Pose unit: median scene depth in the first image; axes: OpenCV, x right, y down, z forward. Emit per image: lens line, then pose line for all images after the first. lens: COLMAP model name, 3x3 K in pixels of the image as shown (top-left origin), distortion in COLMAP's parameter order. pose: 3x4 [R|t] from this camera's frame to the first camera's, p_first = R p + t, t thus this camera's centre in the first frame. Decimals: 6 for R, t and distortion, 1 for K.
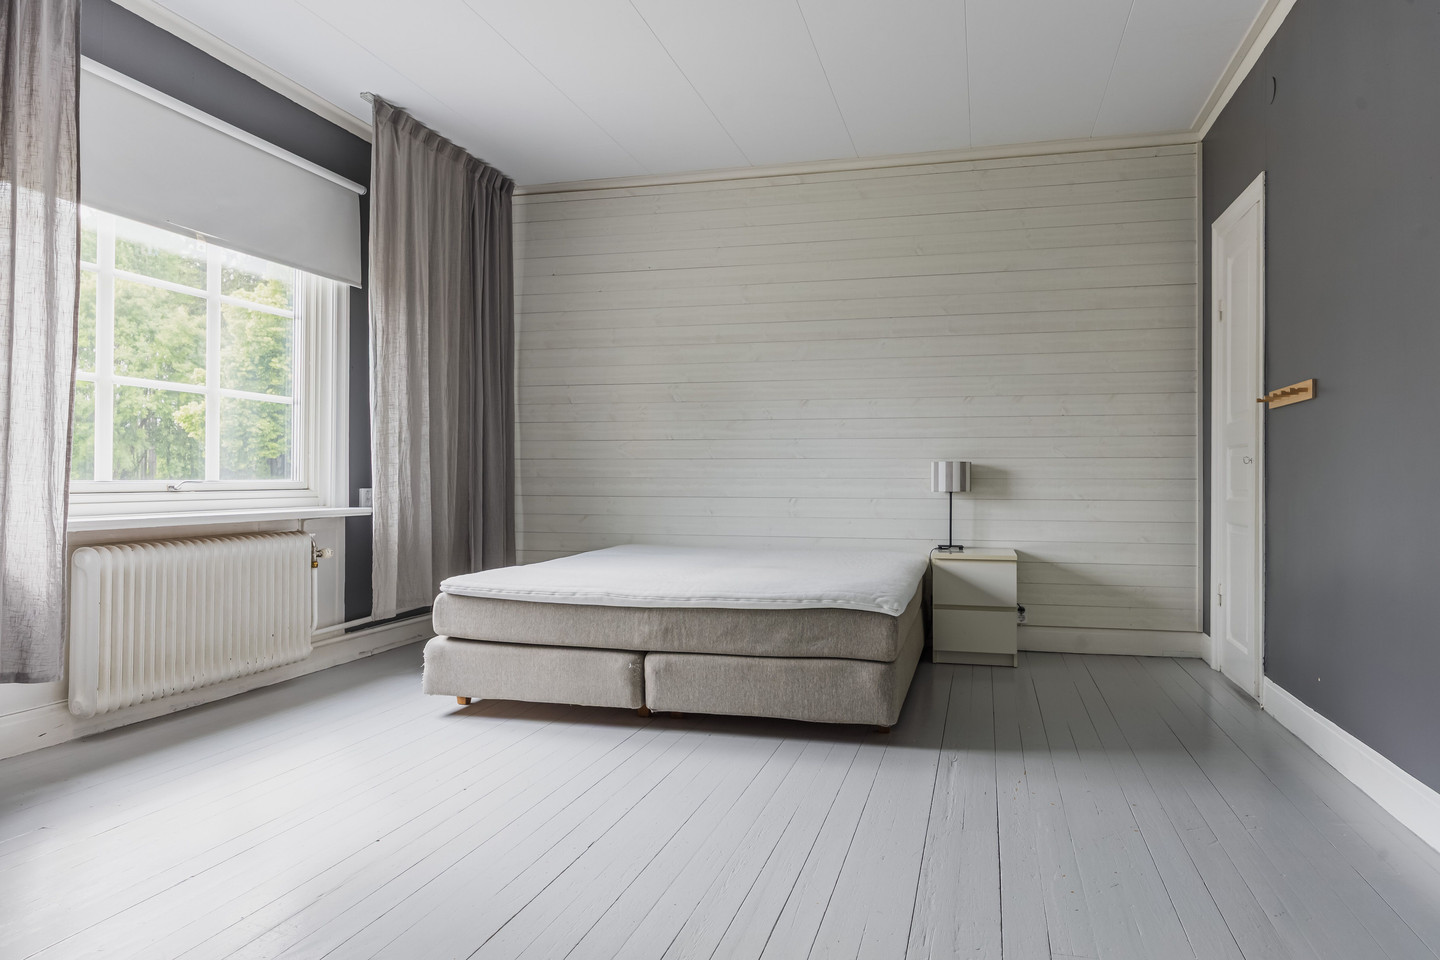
lens RADIAL K [[906.0, 0, 720.3], [0, 906.0, 470.7], [0, 0, 1]] dist [0.007198, -0.011812]
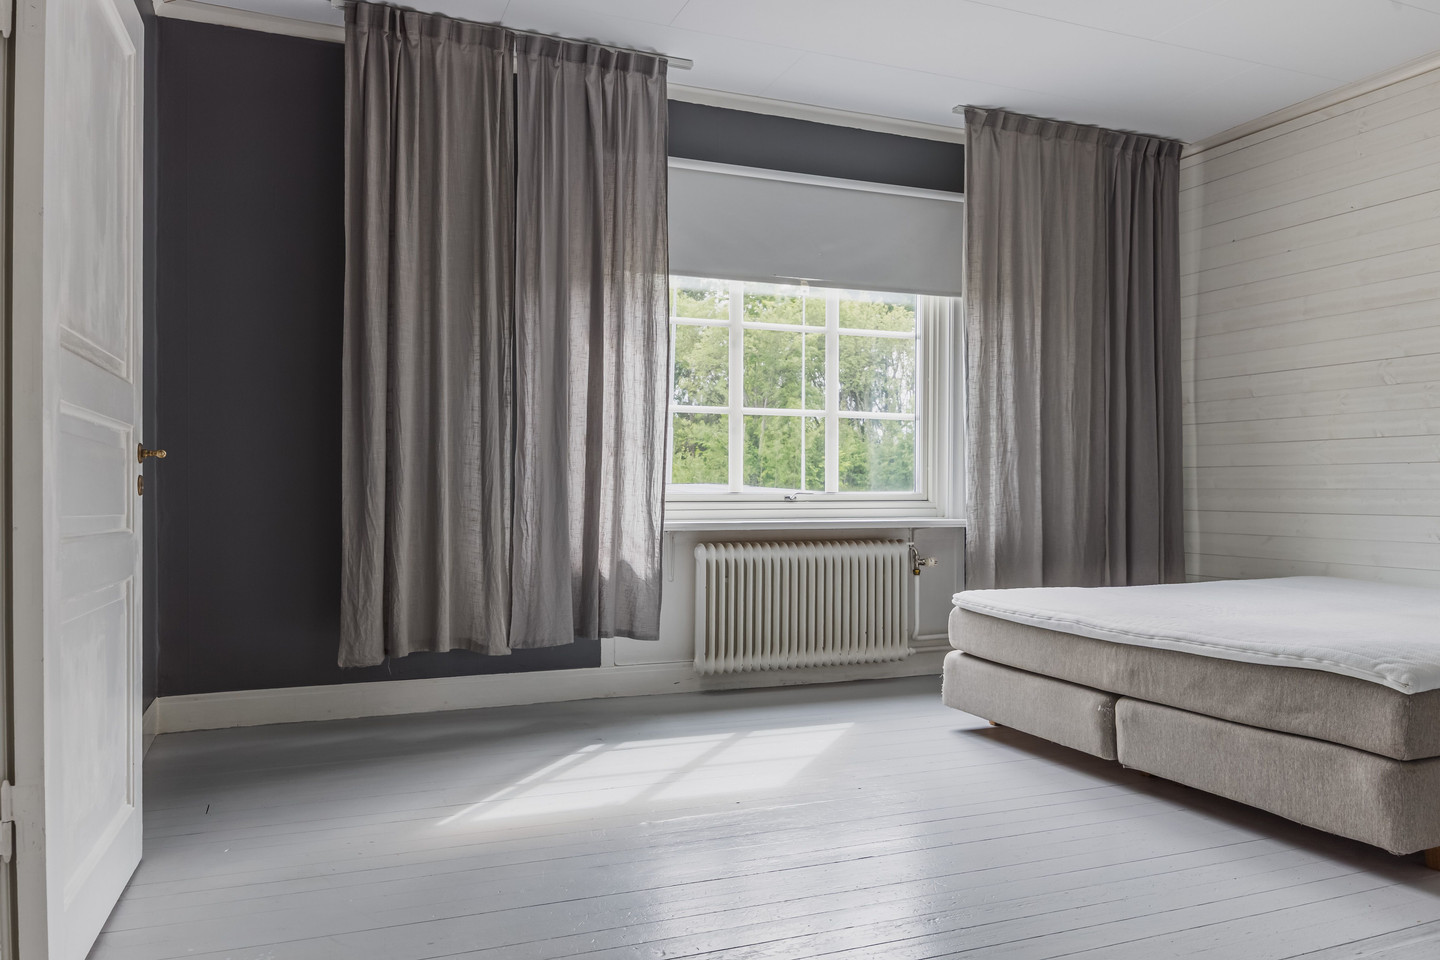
lens RADIAL K [[1015.8, 0, 745.0], [0, 1015.8, 506.5], [0, 0, 1]] dist [-0.021616, -0.008896]
pose [[0.613011, 0.009952, -0.790012, 0.421986], [0.008207, 0.999787, 0.018963, 0.003825], [0.790032, -0.018108, 0.612798, 0.144460]]
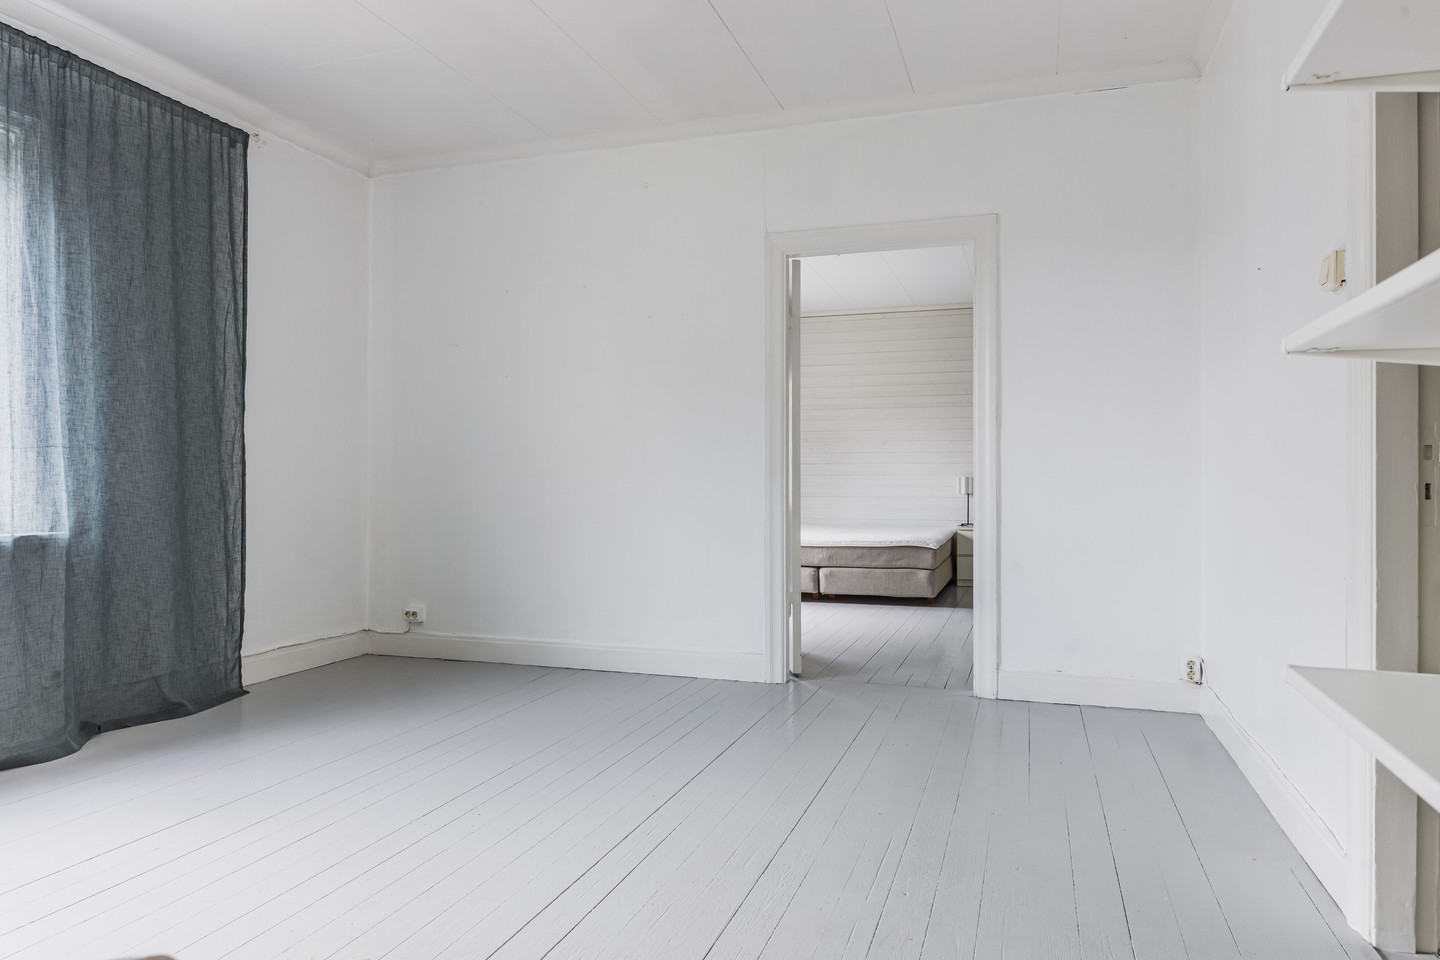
lens RADIAL K [[906.0, 0, 727.9], [0, 906.0, 475.7], [0, 0, 1]] dist [0.007198, -0.011812]
pose [[0.999123, 0.000038, -0.041863, -0.200807], [0.000071, 0.999997, 0.002594, -0.024048], [0.041863, -0.002595, 0.999120, -1.123117]]
